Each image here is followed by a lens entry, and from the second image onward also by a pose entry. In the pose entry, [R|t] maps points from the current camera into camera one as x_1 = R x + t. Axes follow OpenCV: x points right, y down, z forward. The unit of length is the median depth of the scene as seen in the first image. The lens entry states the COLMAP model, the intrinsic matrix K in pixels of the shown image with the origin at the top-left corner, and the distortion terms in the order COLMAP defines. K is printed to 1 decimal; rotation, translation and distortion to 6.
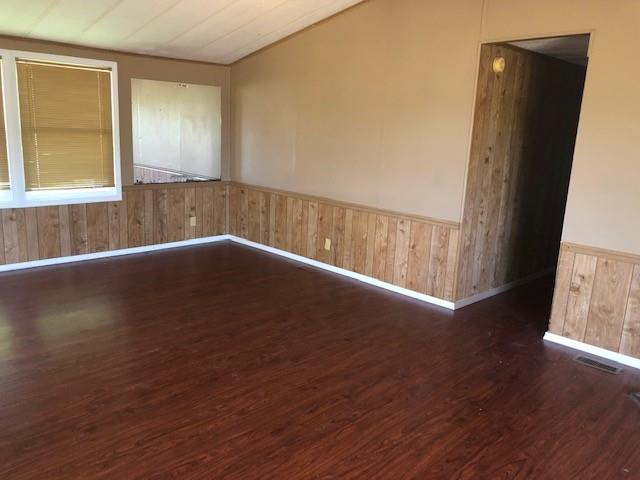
lens RADIAL K [[527.7, 0, 318.2], [0, 527.7, 240.7], [0, 0, 1]] dist [0.010888, 0.007367]
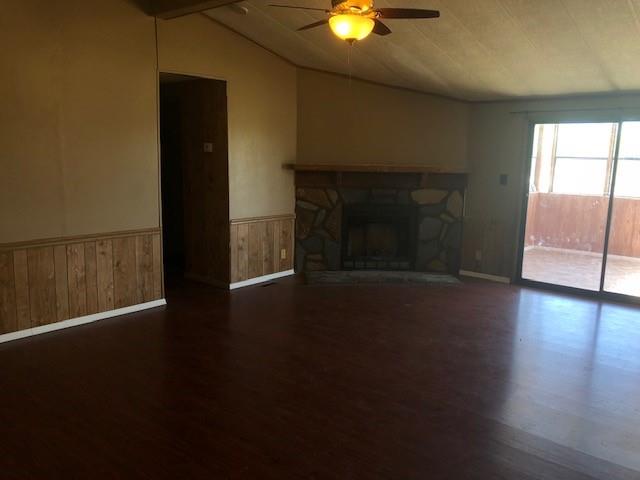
lens RADIAL K [[527.7, 0, 318.2], [0, 527.7, 240.7], [0, 0, 1]] dist [0.010888, 0.007367]
pose [[-0.095981, -0.206112, 0.973810, -0.802670], [0.190592, 0.956419, 0.221217, -0.176883], [-0.976966, 0.206833, -0.052515, 0.679554]]
